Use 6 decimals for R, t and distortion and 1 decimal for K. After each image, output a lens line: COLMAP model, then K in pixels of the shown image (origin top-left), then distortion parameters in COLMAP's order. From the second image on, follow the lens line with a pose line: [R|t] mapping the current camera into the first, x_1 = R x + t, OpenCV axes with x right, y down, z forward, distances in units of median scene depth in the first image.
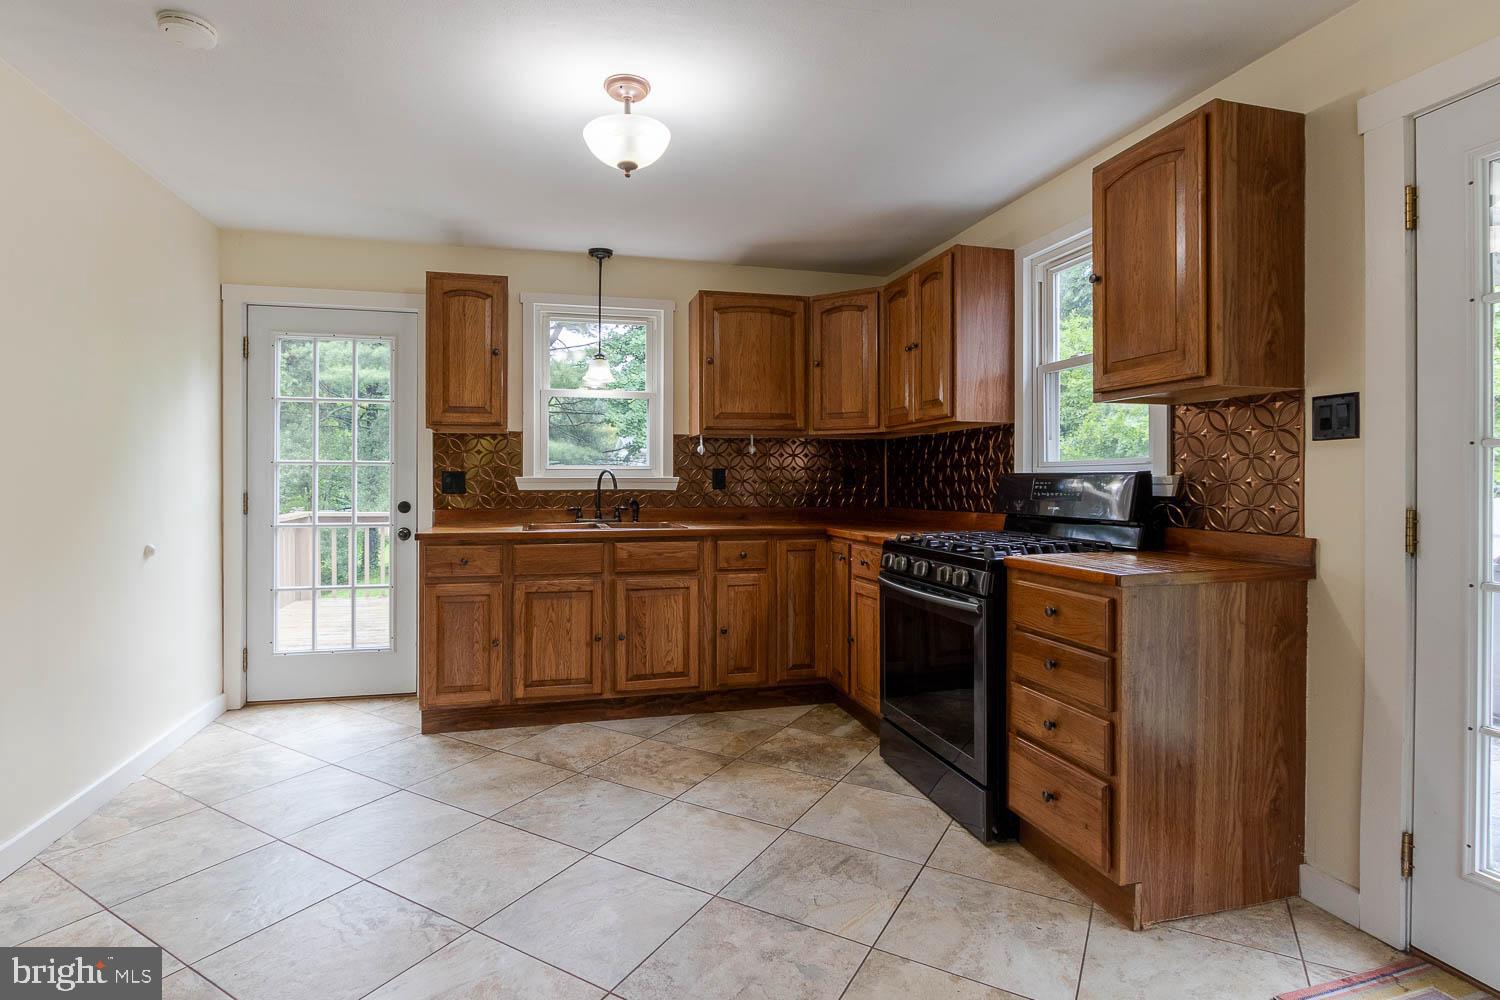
lens RADIAL K [[739.9, 0, 716.9], [0, 739.9, 491.5], [0, 0, 1]] dist [-0.015899, 0.001667]
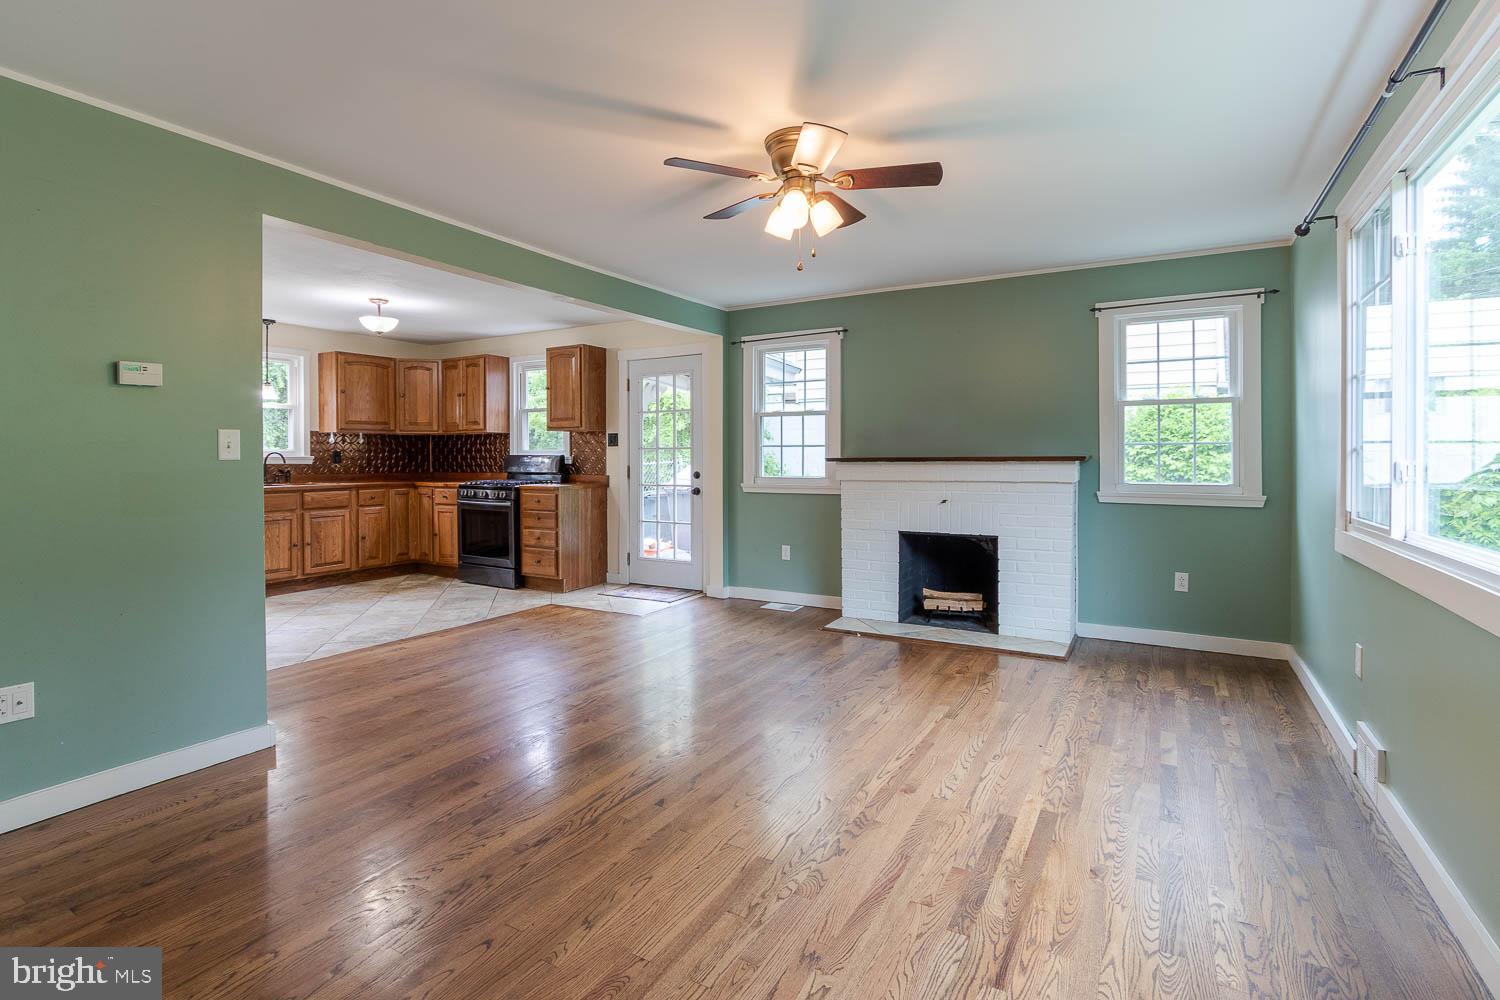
lens RADIAL K [[729.1, 0, 740.0], [0, 729.1, 453.6], [0, 0, 1]] dist [-0.001642, 0.000211]
pose [[0.700342, 0.002082, 0.713805, -0.714397], [0.010629, 0.999854, -0.013345, 0.009459], [-0.713729, 0.016933, 0.700218, -1.100486]]
